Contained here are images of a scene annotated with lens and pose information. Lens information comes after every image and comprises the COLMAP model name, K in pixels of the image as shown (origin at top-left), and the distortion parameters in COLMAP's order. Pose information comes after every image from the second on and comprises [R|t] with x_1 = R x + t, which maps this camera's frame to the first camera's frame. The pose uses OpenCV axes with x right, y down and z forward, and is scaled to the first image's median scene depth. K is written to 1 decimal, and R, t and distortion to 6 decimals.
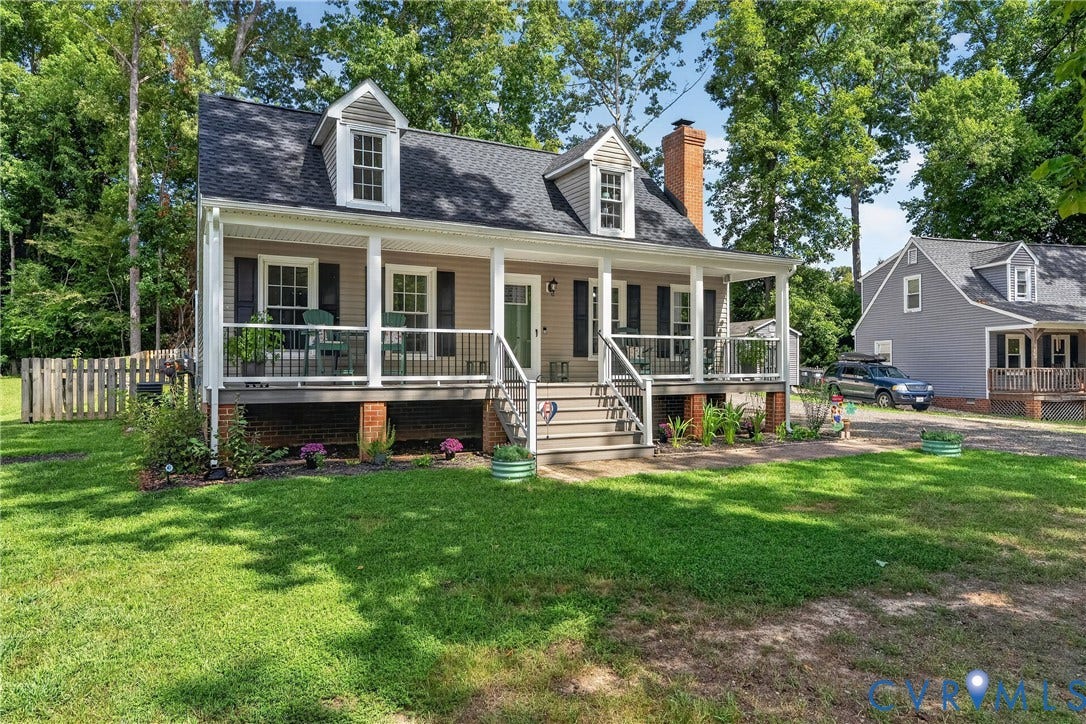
lens RADIAL K [[712.2, 0, 544.4], [0, 712.2, 361.1], [0, 0, 1]] dist [0.003232, 0.000886]
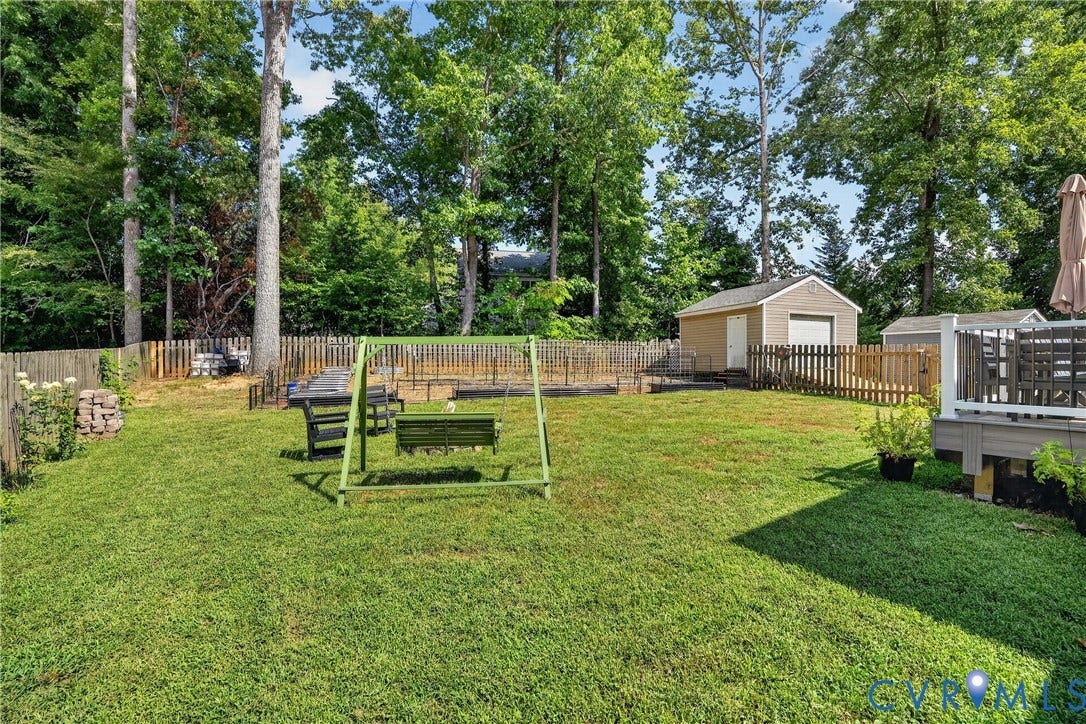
lens RADIAL K [[483.0, 0, 541.6], [0, 483.0, 365.3], [0, 0, 1]] dist [-0.007829, 0.001143]
pose [[0.986195, 0.002009, 0.165573, -0.266861], [-0.004480, 0.999884, 0.014555, -0.001149], [-0.165525, -0.015096, 0.986090, 0.485952]]
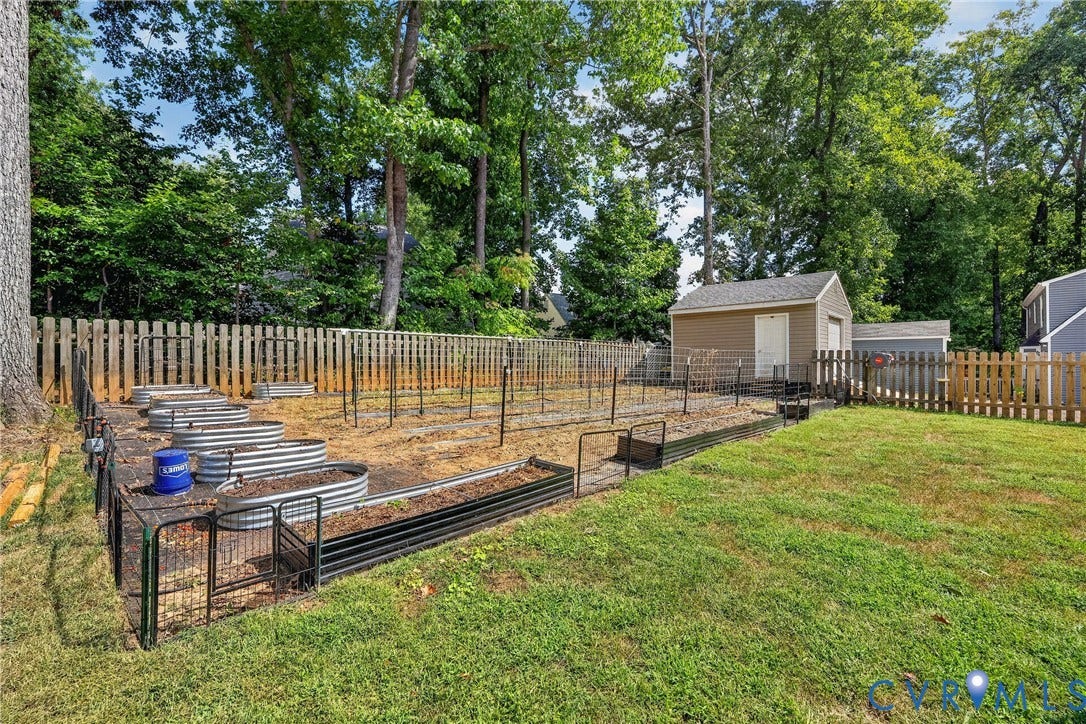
lens RADIAL K [[483.0, 0, 548.8], [0, 483.0, 364.6], [0, 0, 1]] dist [-0.007829, 0.001143]
pose [[0.802218, 0.001621, 0.597029, -0.400942], [-0.004926, 0.999980, 0.003904, -0.003679], [-0.597011, -0.006072, 0.802210, 0.751332]]
